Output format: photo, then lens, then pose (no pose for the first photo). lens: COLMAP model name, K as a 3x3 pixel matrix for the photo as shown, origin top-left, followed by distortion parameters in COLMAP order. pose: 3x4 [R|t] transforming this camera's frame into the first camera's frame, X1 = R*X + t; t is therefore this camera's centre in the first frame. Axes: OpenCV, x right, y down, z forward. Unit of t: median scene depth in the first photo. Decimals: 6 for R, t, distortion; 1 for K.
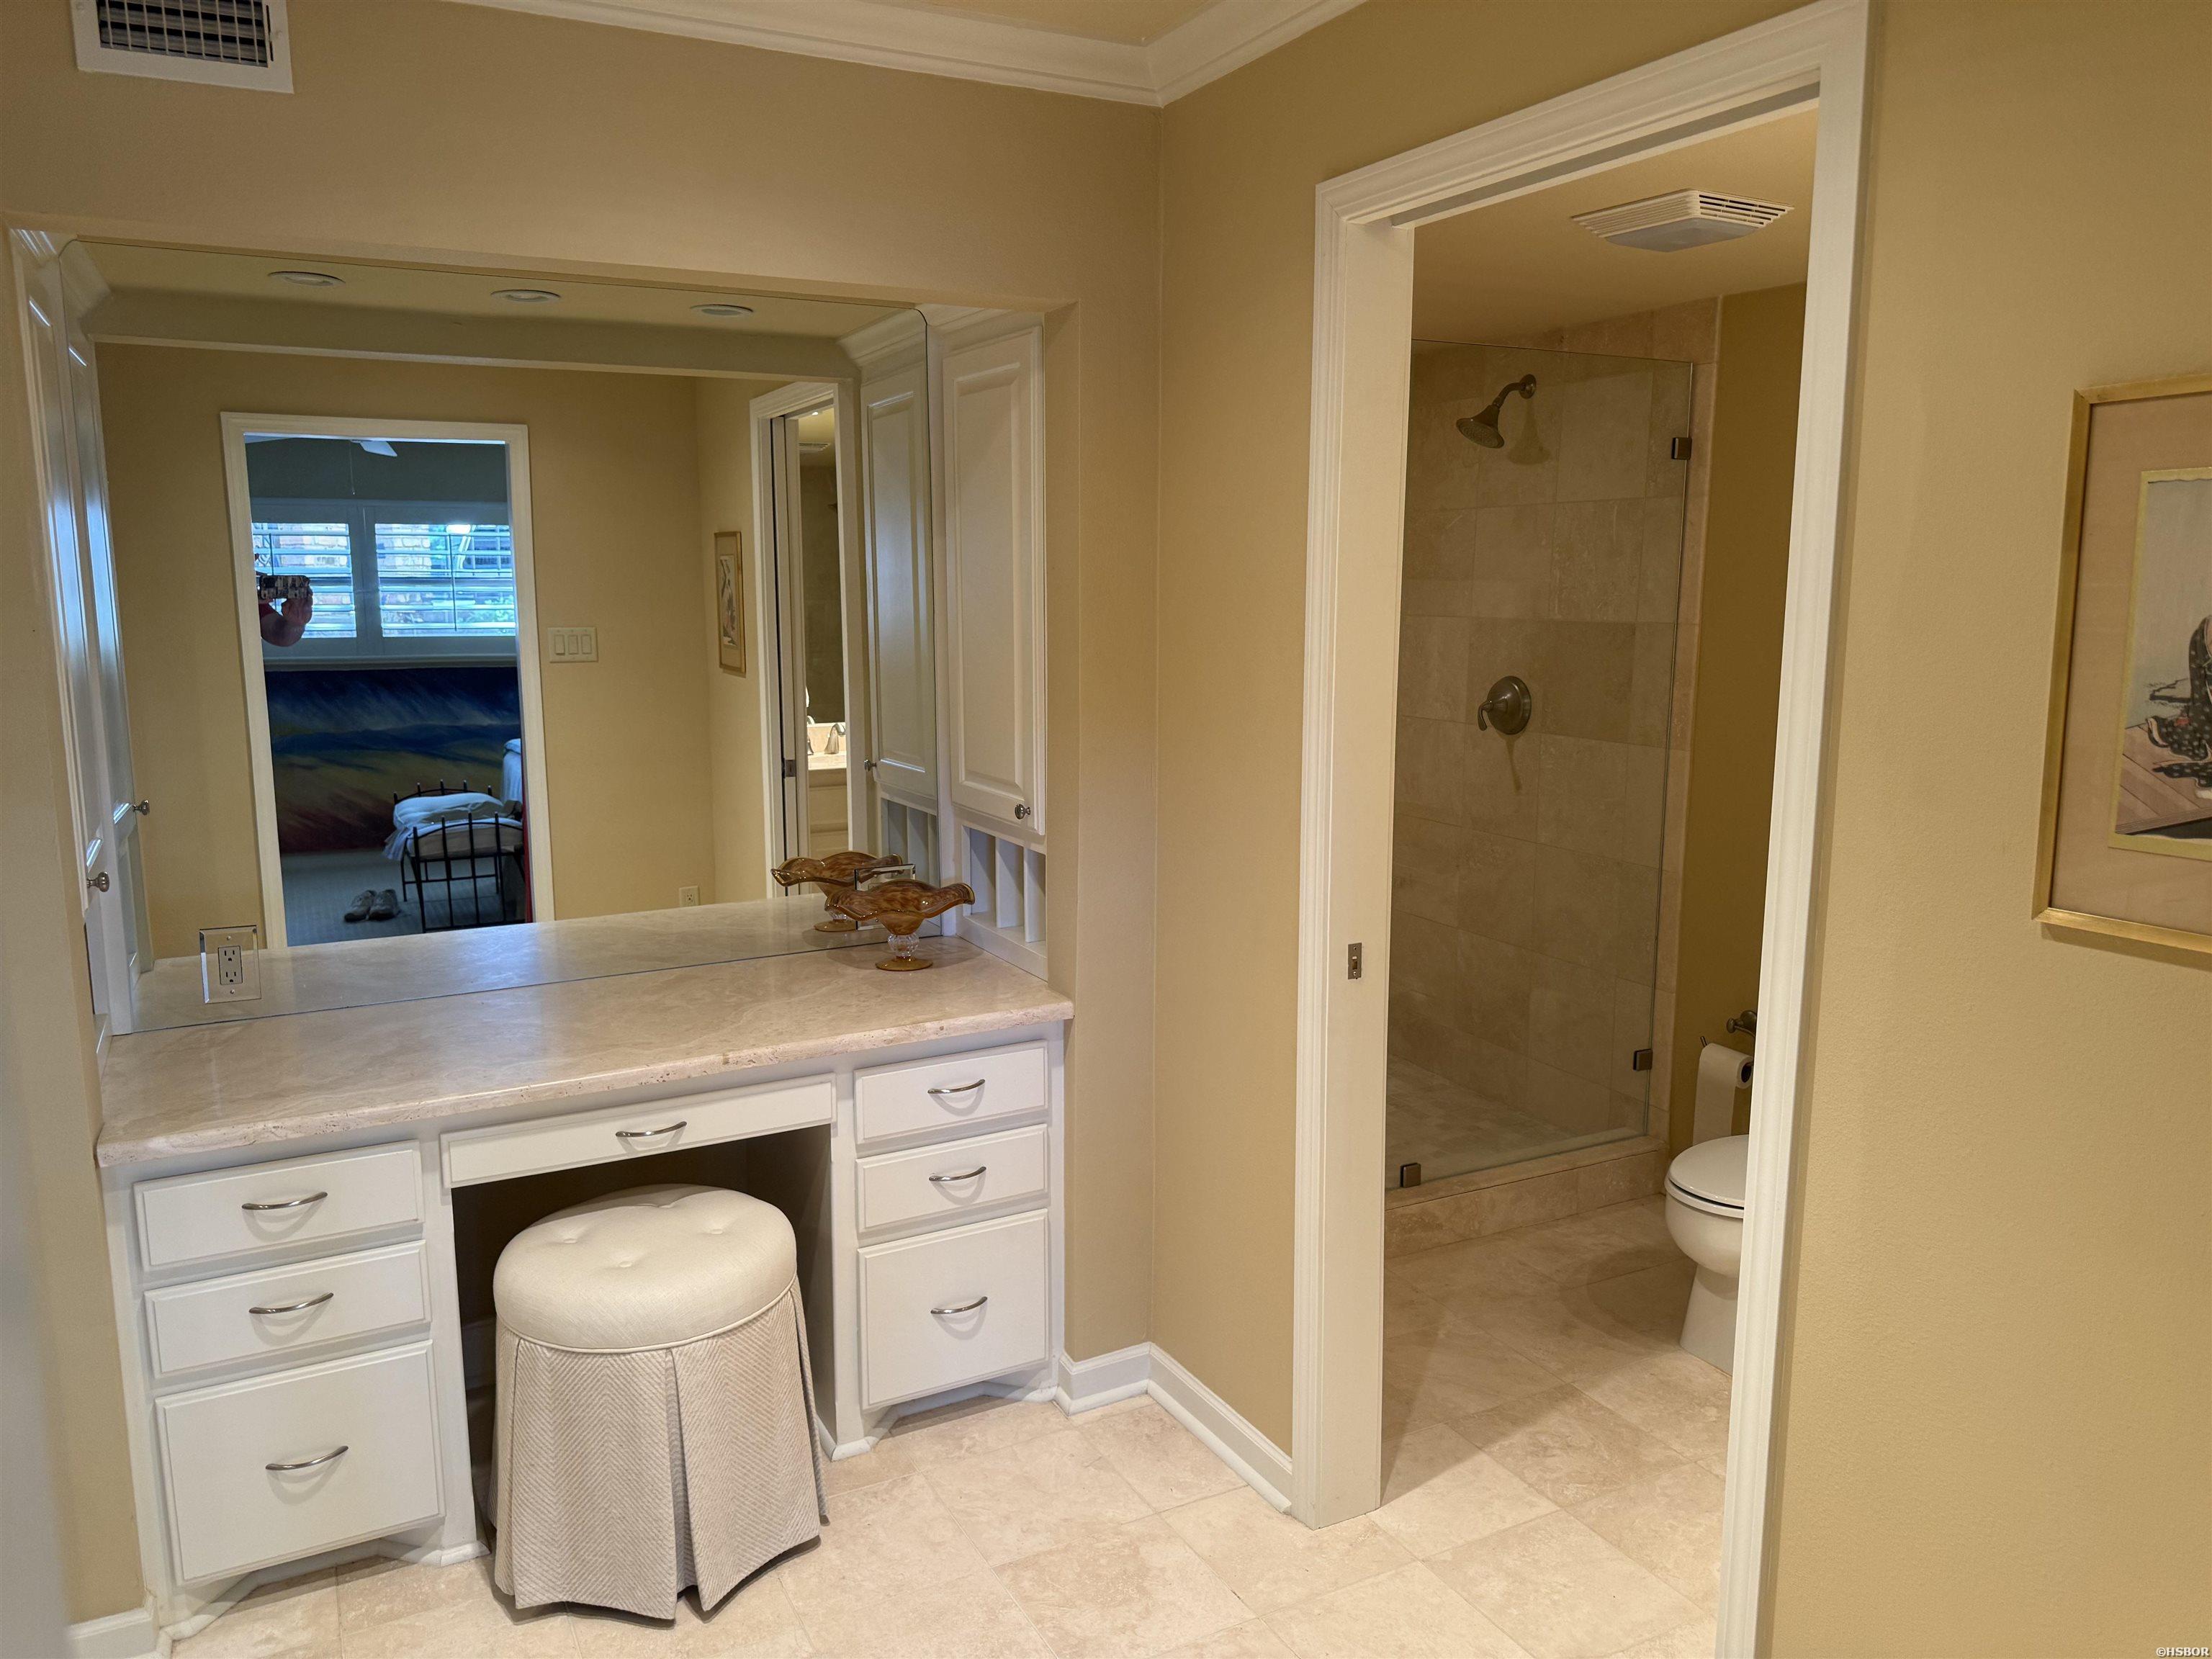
lens RADIAL K [[1567.2, 0, 1084.3], [0, 1567.2, 820.6], [0, 0, 1]] dist [0.006309, -0.016069]
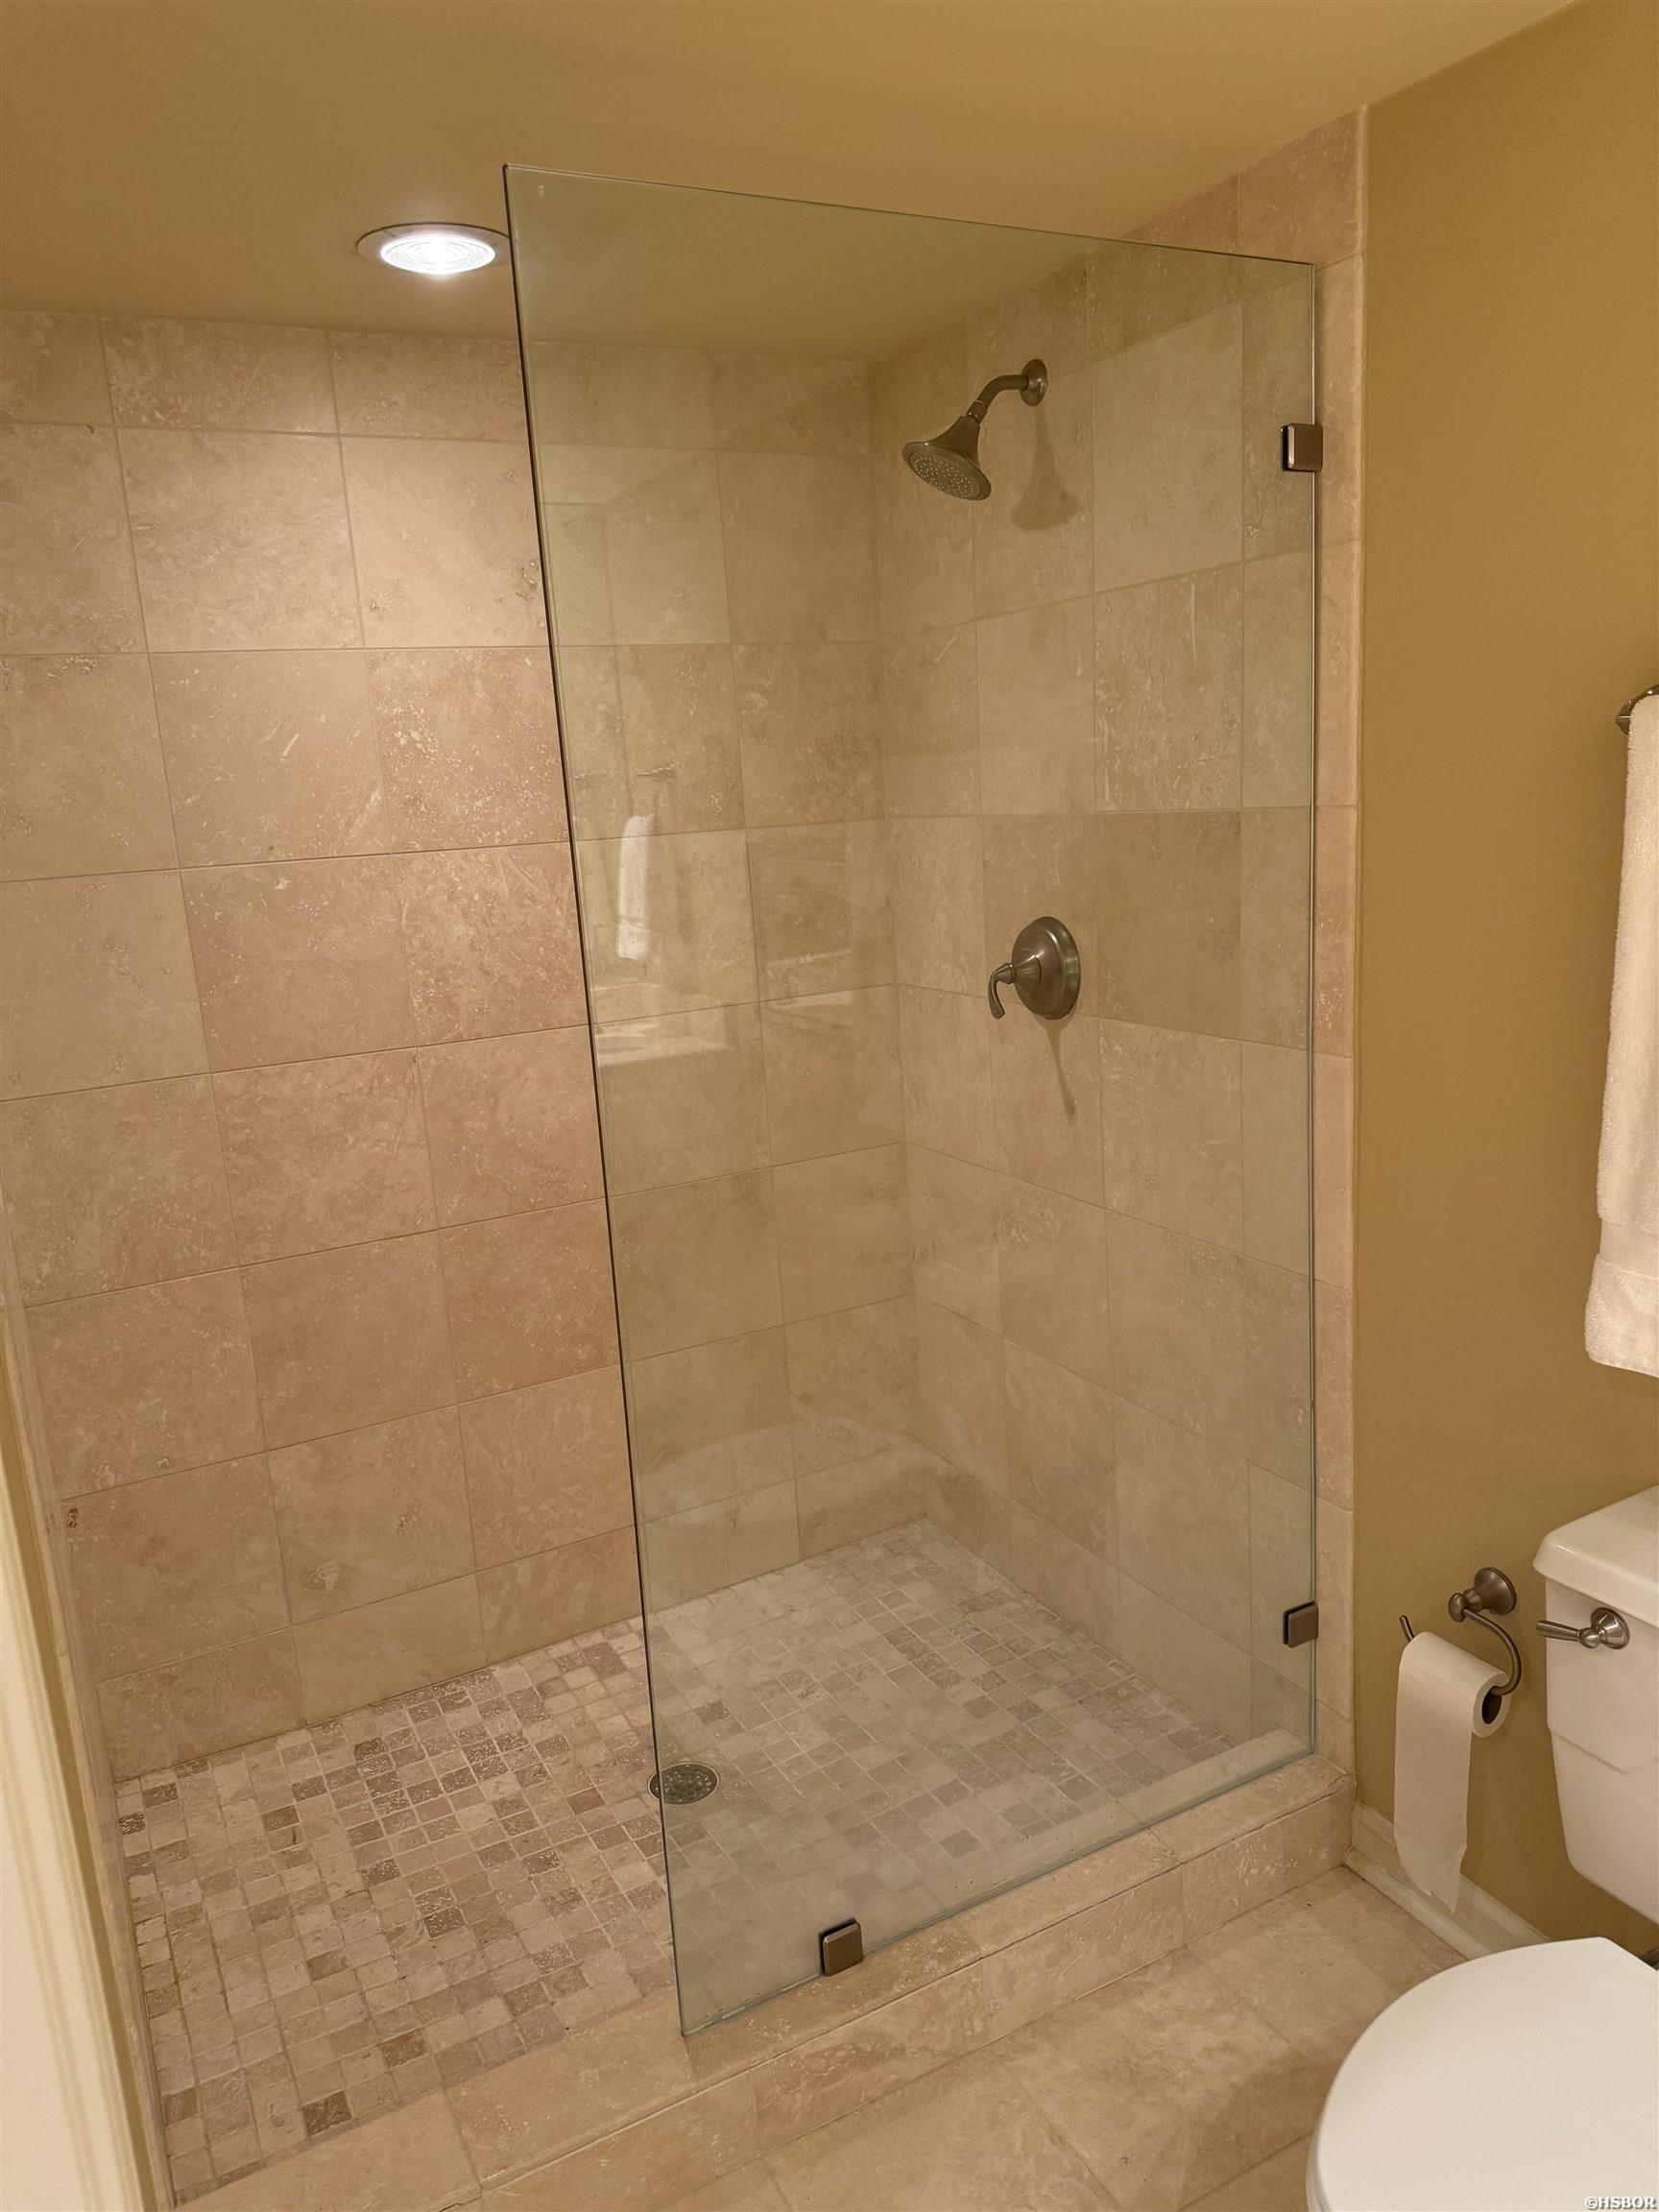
lens RADIAL K [[1567.2, 0, 848.3], [0, 1567.2, 1115.3], [0, 0, 1]] dist [0.006309, -0.016069]
pose [[0.997500, -0.069791, 0.011044, 0.209488], [0.069058, 0.995998, 0.056735, -0.063761], [-0.014959, -0.055831, 0.998328, 0.478248]]
